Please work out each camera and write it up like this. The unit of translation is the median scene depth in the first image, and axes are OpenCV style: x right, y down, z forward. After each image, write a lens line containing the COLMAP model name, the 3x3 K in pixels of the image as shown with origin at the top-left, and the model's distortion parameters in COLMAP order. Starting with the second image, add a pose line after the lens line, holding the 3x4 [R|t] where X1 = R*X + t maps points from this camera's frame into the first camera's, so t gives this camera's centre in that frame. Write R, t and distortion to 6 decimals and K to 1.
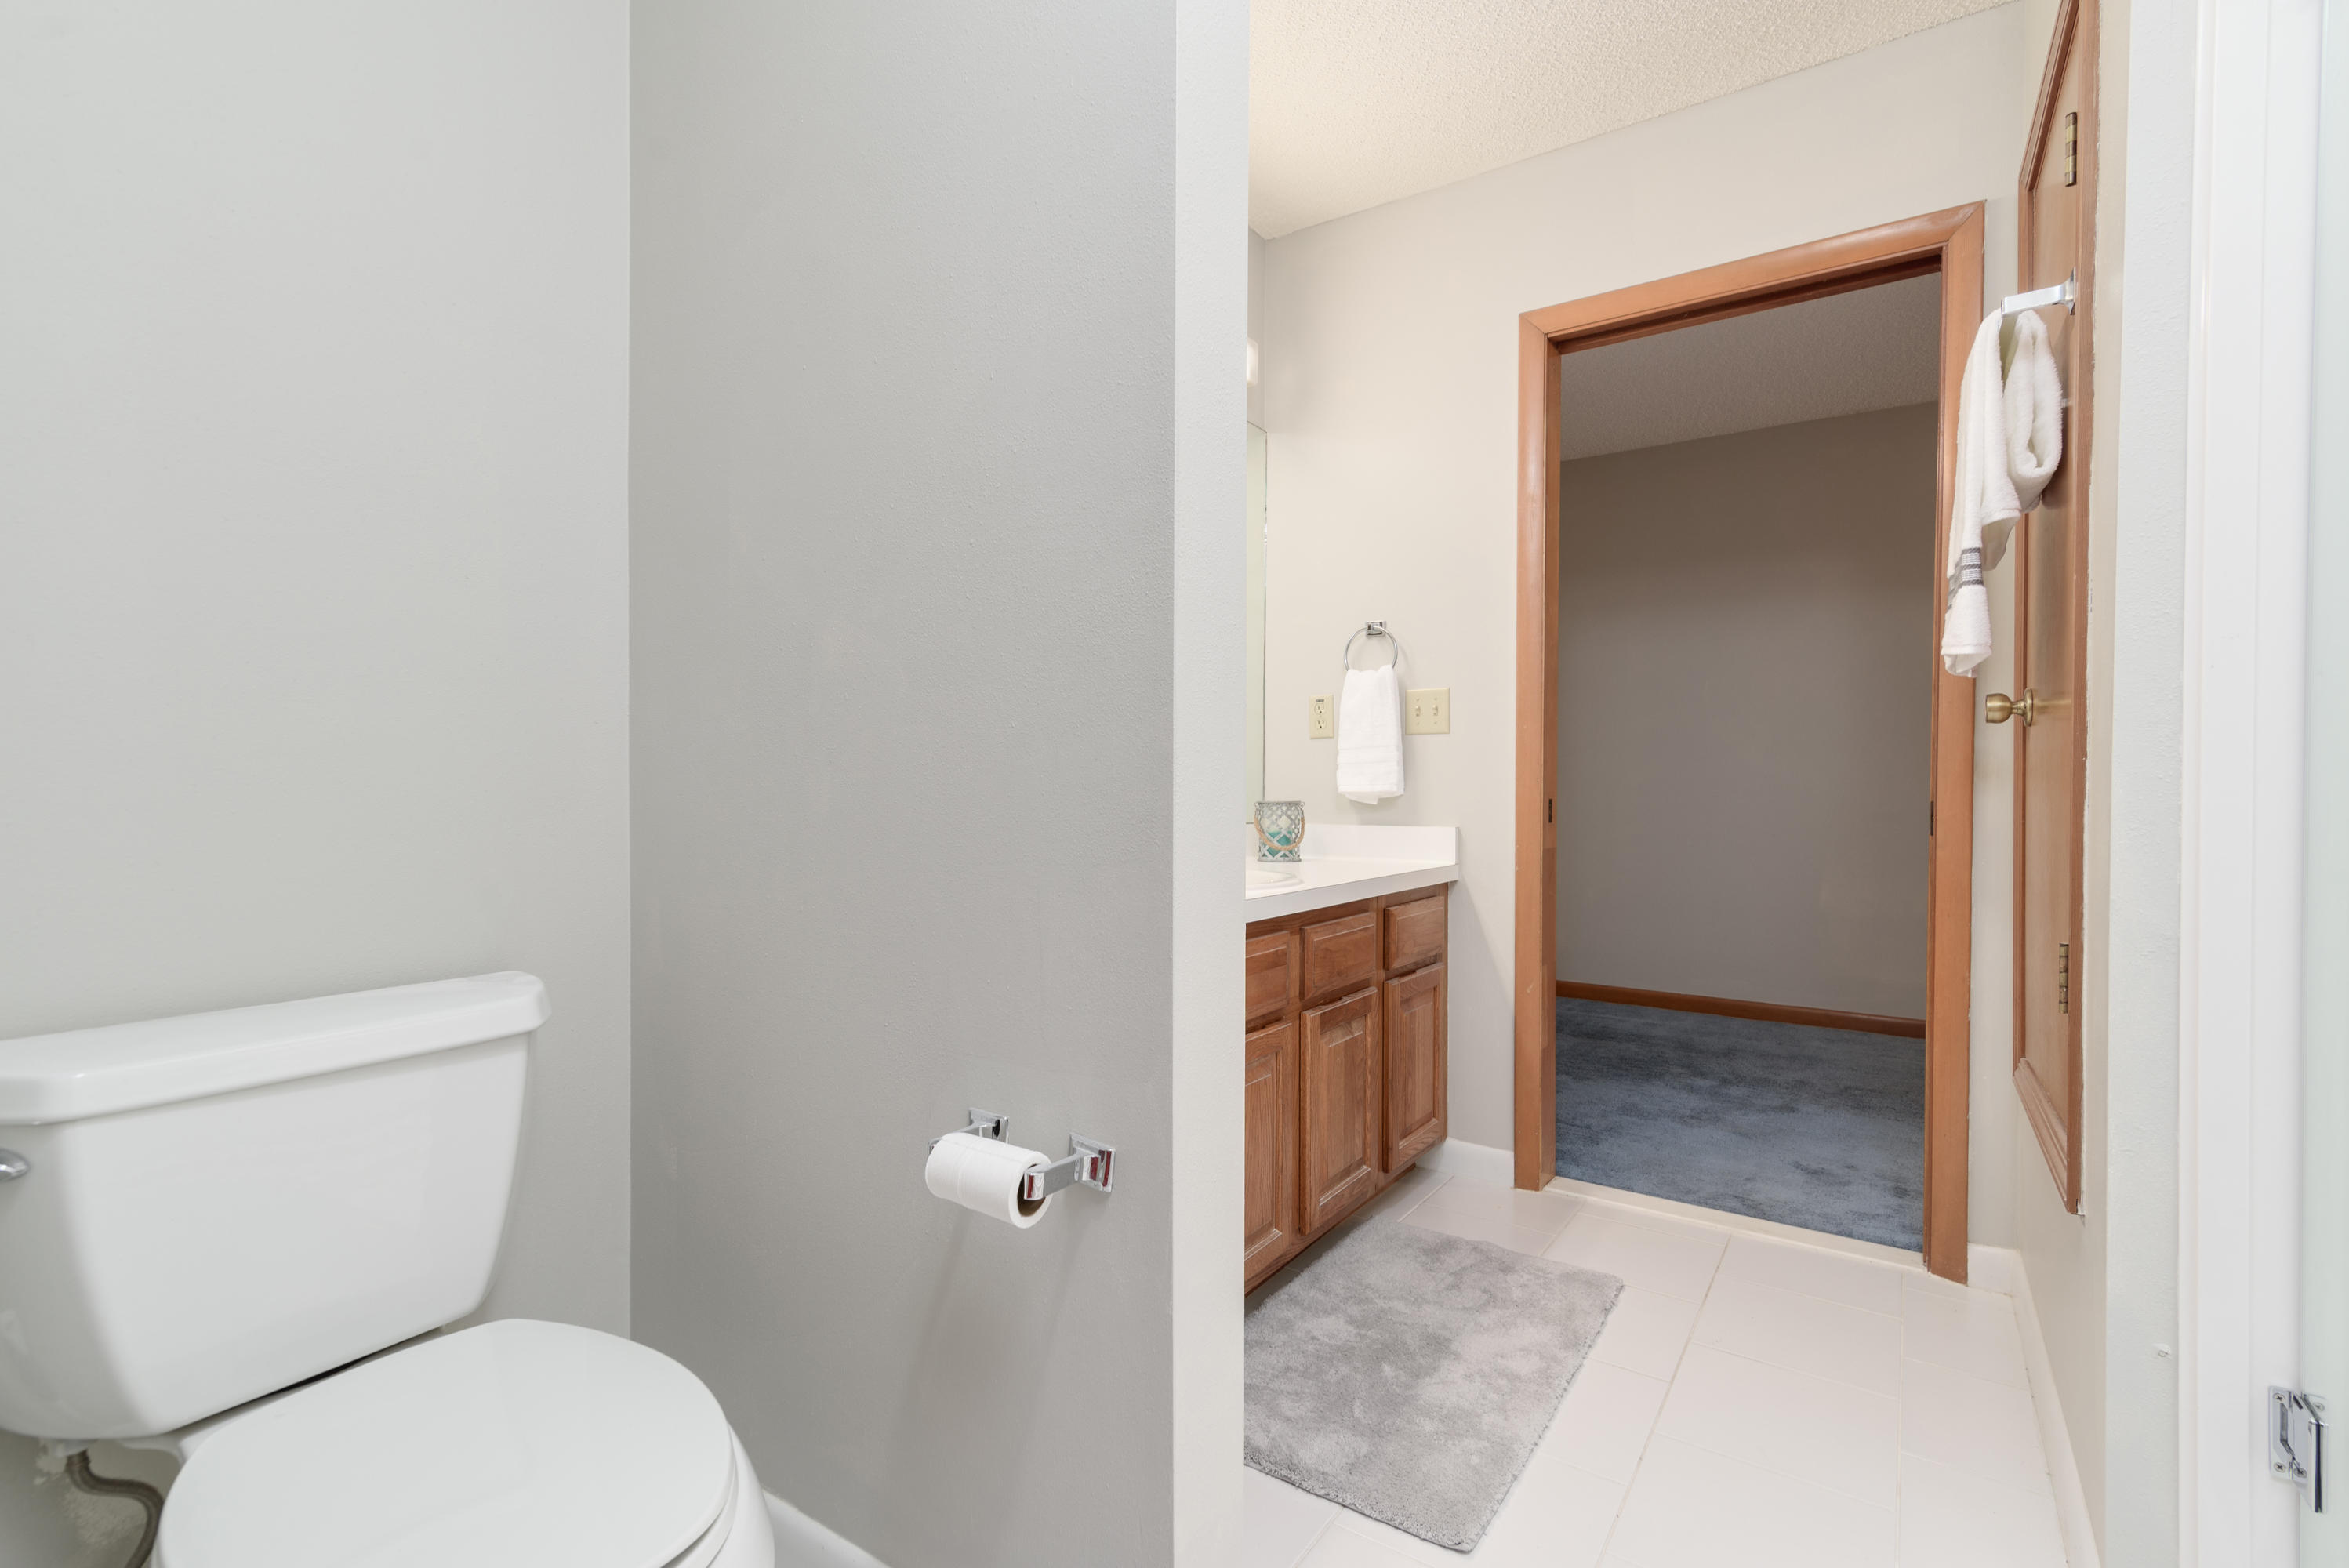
lens RADIAL K [[1063.3, 0, 1209.7], [0, 1063.3, 786.7], [0, 0, 1]] dist [0.011733, -0.001227]
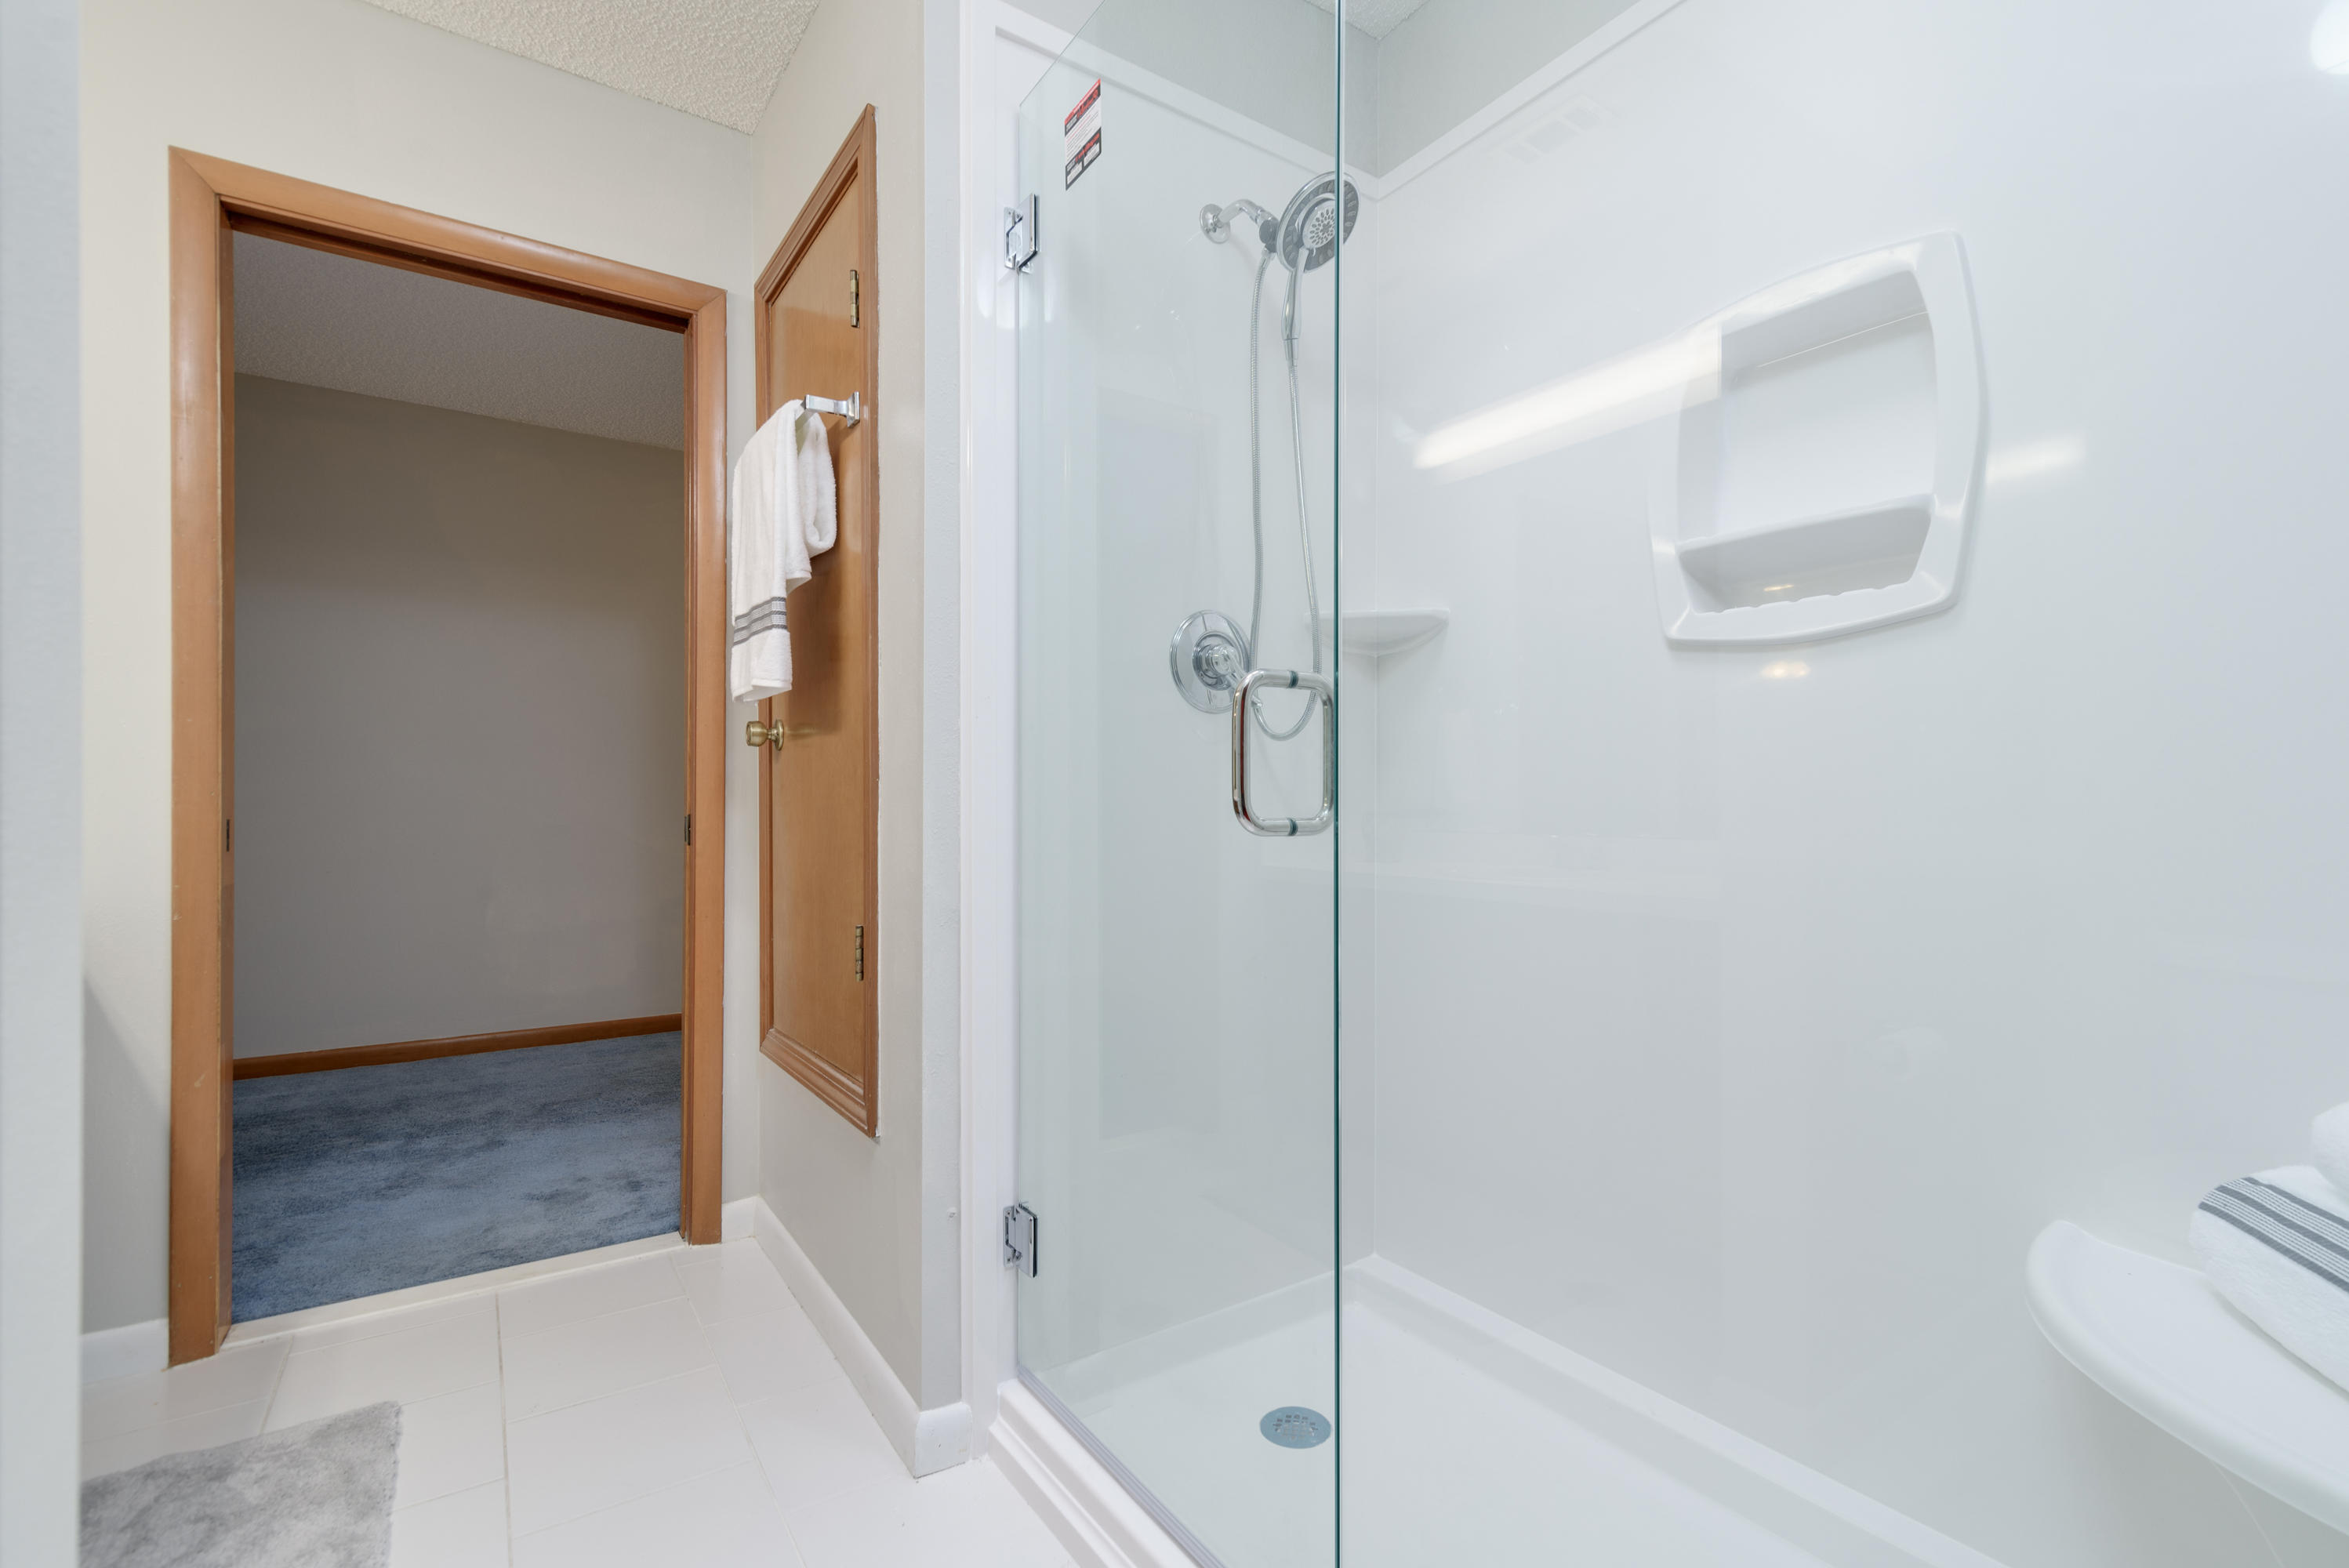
lens RADIAL K [[1063.3, 0, 1189.0], [0, 1063.3, 786.0], [0, 0, 1]] dist [0.011733, -0.001227]
pose [[0.377172, 0.007915, 0.926109, -0.130071], [0.002653, 0.999950, -0.009626, -0.003051], [-0.926139, 0.006087, 0.377133, 0.099617]]
